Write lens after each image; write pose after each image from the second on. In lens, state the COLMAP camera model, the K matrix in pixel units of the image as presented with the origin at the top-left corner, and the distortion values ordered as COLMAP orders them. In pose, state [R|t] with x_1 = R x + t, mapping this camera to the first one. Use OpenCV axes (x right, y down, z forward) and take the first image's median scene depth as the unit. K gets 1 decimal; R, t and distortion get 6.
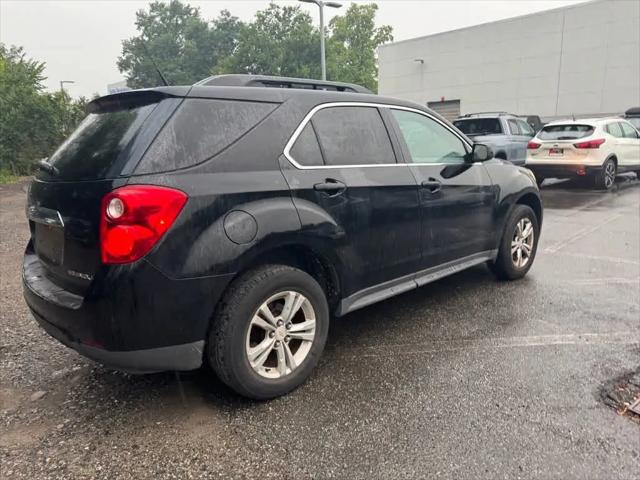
lens RADIAL K [[449.8, 0, 326.6], [0, 449.8, 251.4], [0, 0, 1]] dist [0.056887, -0.078827]
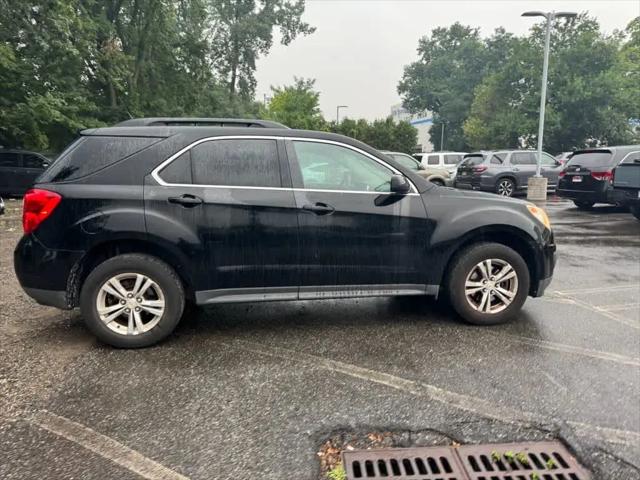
lens RADIAL K [[450.5, 0, 326.6], [0, 450.5, 249.6], [0, 0, 1]] dist [0.035075, -0.038611]
pose [[0.833937, 0.135652, -0.534928, 0.258619], [-0.155829, 0.987755, 0.007551, -0.019266], [0.529402, 0.077060, 0.844864, 0.031965]]
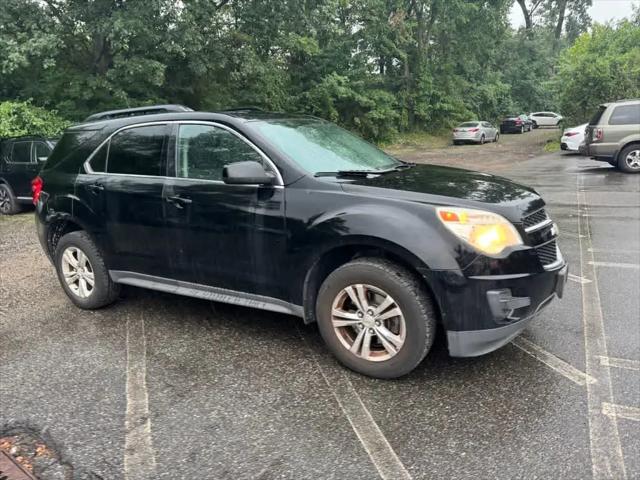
lens RADIAL K [[450.5, 0, 326.6], [0, 450.5, 249.6], [0, 0, 1]] dist [0.035075, -0.038611]
pose [[0.290146, 0.255207, -0.922326, 0.393905], [-0.180716, 0.961057, 0.209074, -0.096027], [0.939765, 0.106017, 0.324966, 0.304304]]
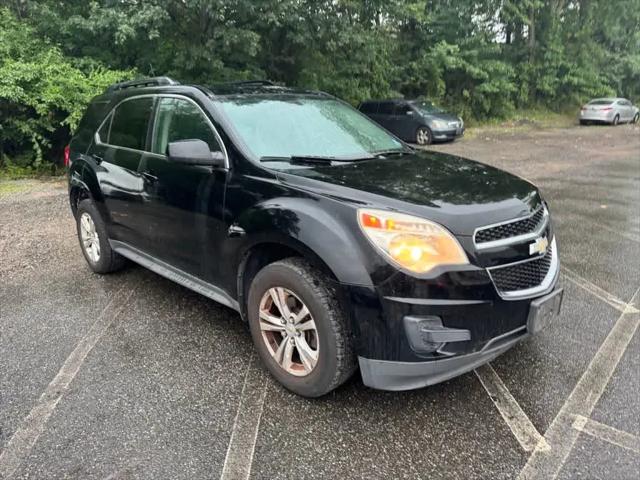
lens RADIAL K [[456.9, 0, 324.3], [0, 456.9, 242.3], [0, 0, 1]] dist [0.021486, -0.033307]
pose [[0.037432, 0.308416, -0.950515, 0.380645], [-0.210453, 0.932282, 0.294212, -0.119531], [0.976887, 0.189026, 0.099804, 0.398723]]
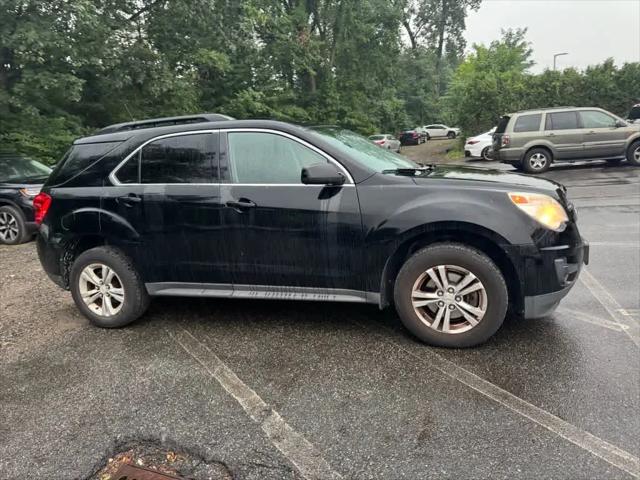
lens RADIAL K [[450.5, 0, 326.6], [0, 450.5, 249.6], [0, 0, 1]] dist [0.035075, -0.038611]
pose [[0.493167, 0.195580, -0.847664, 0.375735], [-0.141158, 0.979478, 0.143868, -0.068958], [0.858406, 0.048704, 0.510654, 0.199284]]
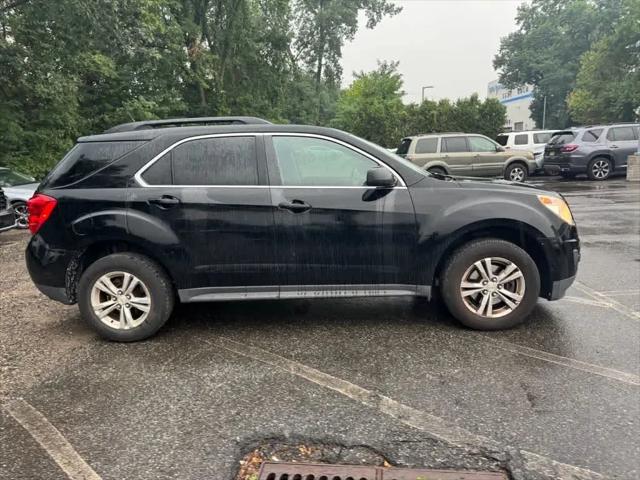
lens RADIAL K [[449.9, 0, 326.1], [0, 449.9, 253.3], [0, 0, 1]] dist [0.037066, -0.038390]
pose [[0.707390, 0.155092, -0.689598, 0.314666], [-0.143594, 0.986818, 0.074638, -0.039685], [0.692084, 0.046223, 0.720336, 0.092555]]
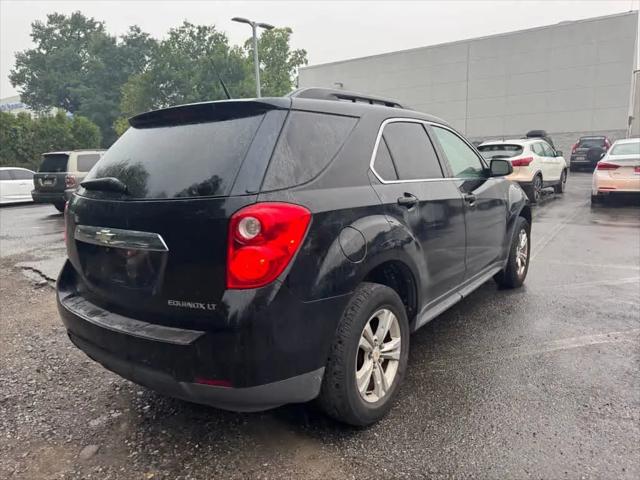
lens RADIAL K [[449.9, 0, 326.1], [0, 449.9, 253.3], [0, 0, 1]] dist [0.037066, -0.038390]
pose [[0.982662, -0.039341, 0.181186, -0.086925], [0.046076, 0.998389, -0.033108, -0.001290], [-0.179591, 0.040882, 0.982891, 0.015911]]
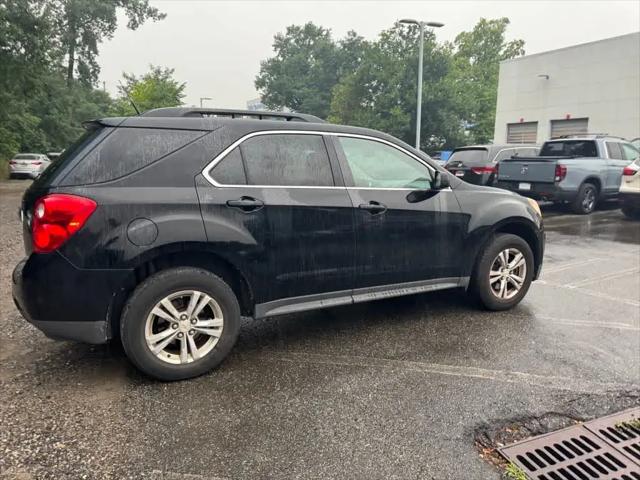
lens RADIAL K [[449.8, 0, 326.6], [0, 449.8, 251.4], [0, 0, 1]] dist [0.056887, -0.078827]
pose [[0.963929, 0.084770, -0.252299, 0.123720], [-0.092482, 0.995536, -0.018844, -0.005330], [0.249576, 0.041497, 0.967466, -0.011241]]
